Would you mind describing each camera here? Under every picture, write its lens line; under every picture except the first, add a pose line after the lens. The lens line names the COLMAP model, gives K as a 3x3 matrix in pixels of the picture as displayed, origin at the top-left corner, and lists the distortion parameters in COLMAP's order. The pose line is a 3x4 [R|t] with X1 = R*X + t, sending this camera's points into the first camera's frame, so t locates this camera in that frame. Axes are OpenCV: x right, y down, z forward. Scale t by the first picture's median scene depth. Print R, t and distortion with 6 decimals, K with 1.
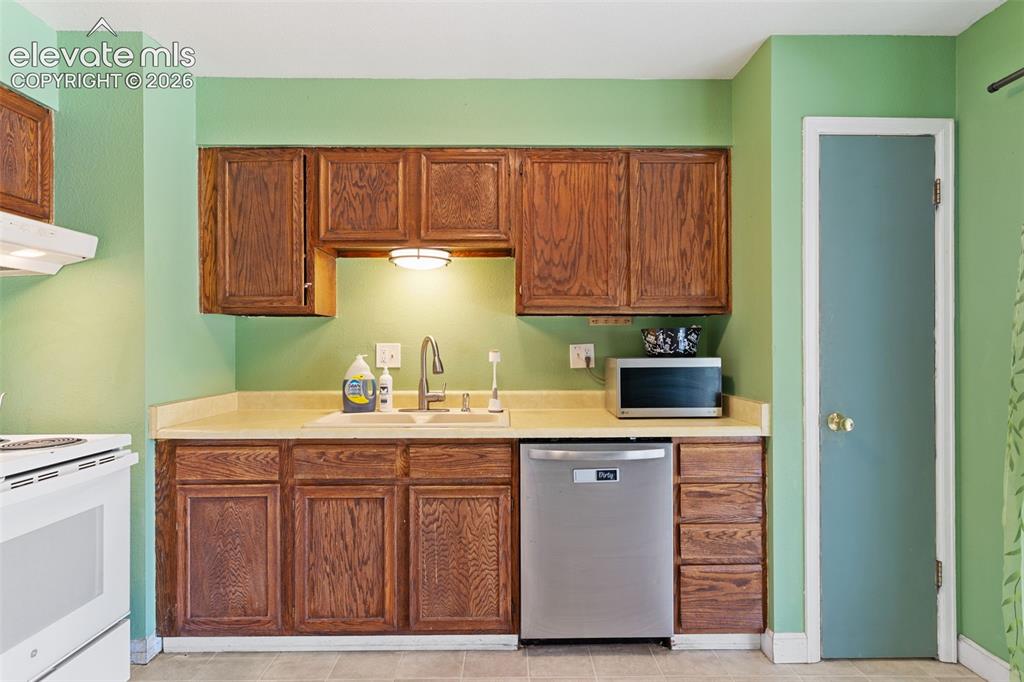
lens RADIAL K [[514.4, 0, 510.4], [0, 514.4, 343.7], [0, 0, 1]] dist [0.002581, 0.000481]
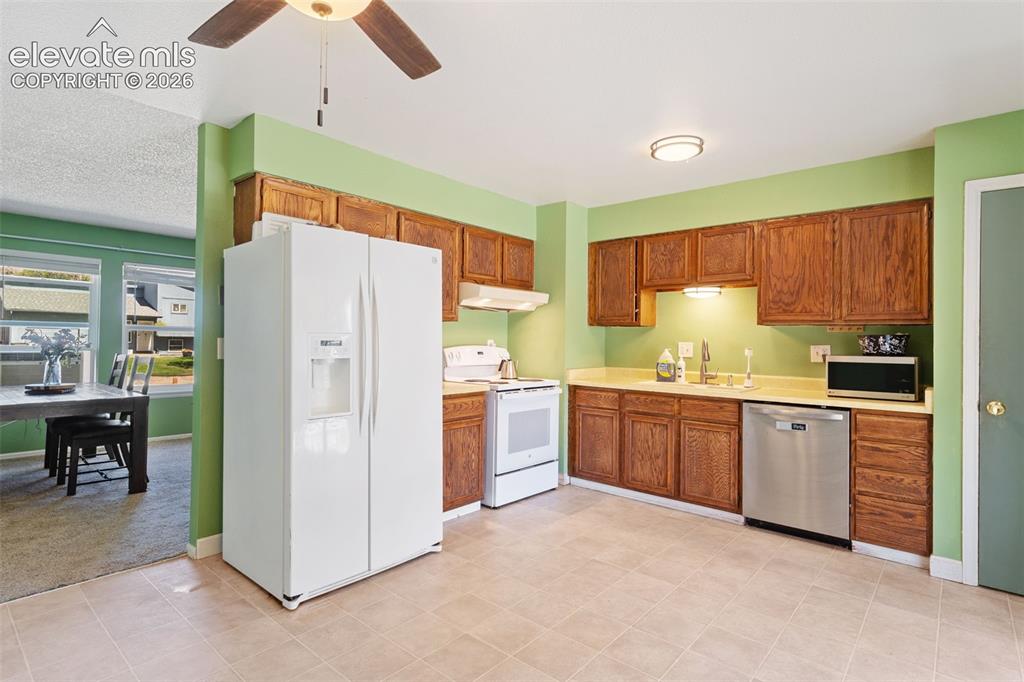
lens RADIAL K [[514.4, 0, 516.1], [0, 514.4, 334.7], [0, 0, 1]] dist [0.002581, 0.000481]
pose [[0.757178, 0.006880, -0.653173, 0.554420], [-0.014564, 0.999874, -0.006351, -0.009429], [0.653047, 0.014321, 0.757182, -0.782923]]
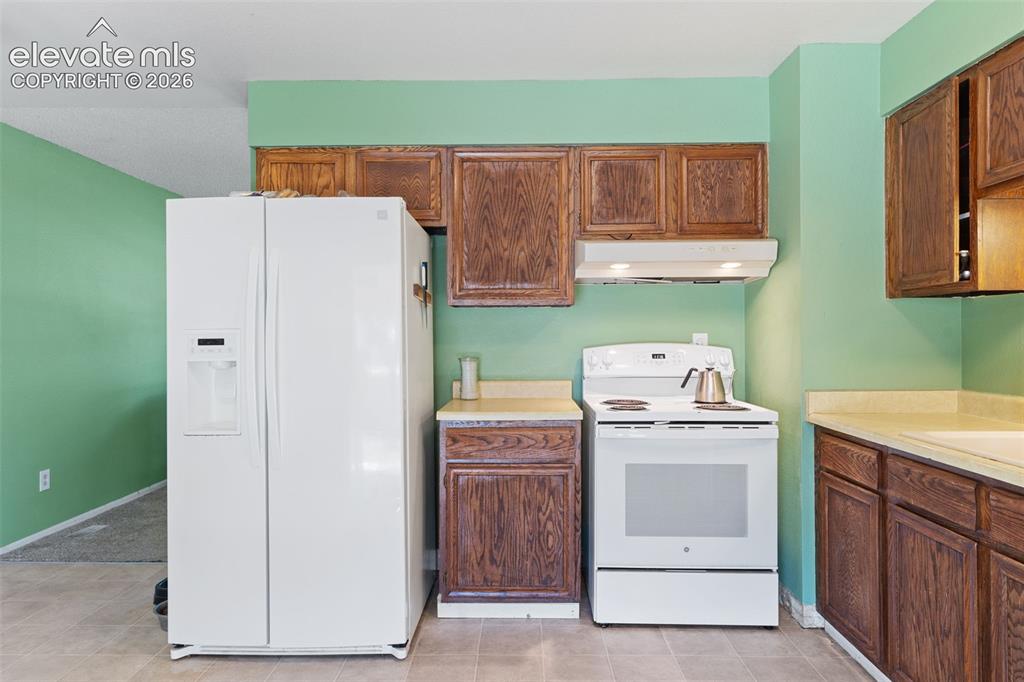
lens RADIAL K [[633.0, 0, 517.1], [0, 633.0, 336.3], [0, 0, 1]] dist [0.003512, 0.002475]
pose [[-0.014122, 0.004736, -0.999889, 0.608014], [0.007695, 0.999960, 0.004627, -0.002775], [0.999871, -0.007629, -0.014158, 0.405428]]
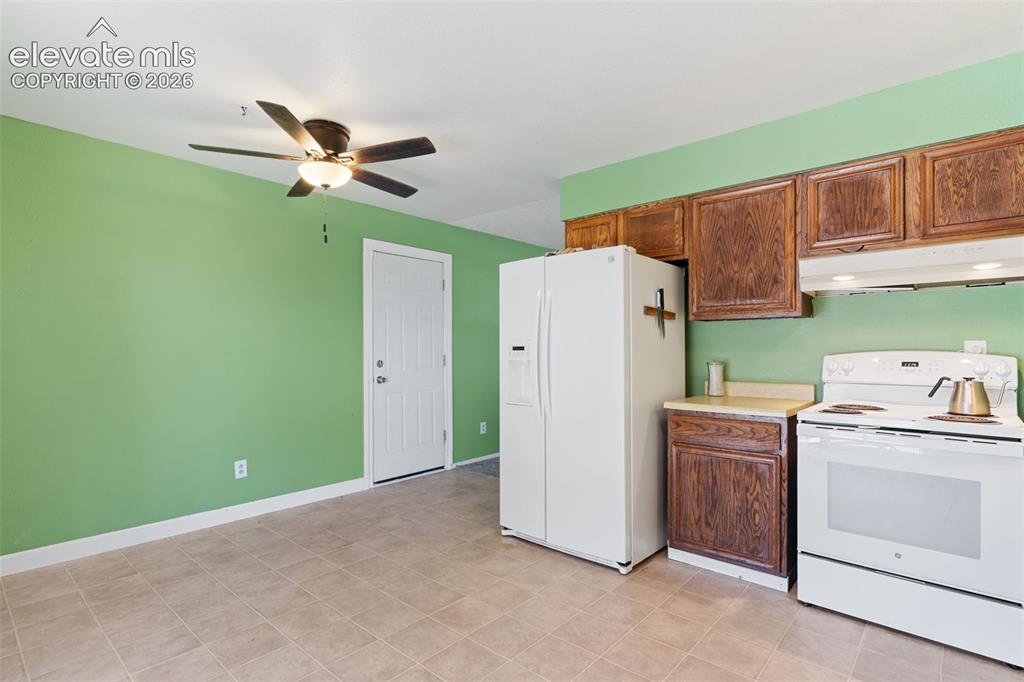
lens RADIAL K [[514.4, 0, 507.9], [0, 514.4, 347.7], [0, 0, 1]] dist [0.002581, 0.000481]
pose [[-0.669959, 0.009088, -0.742342, 0.631176], [0.011070, 0.999936, 0.002250, 0.002563], [0.742315, -0.006710, -0.670017, 0.842519]]
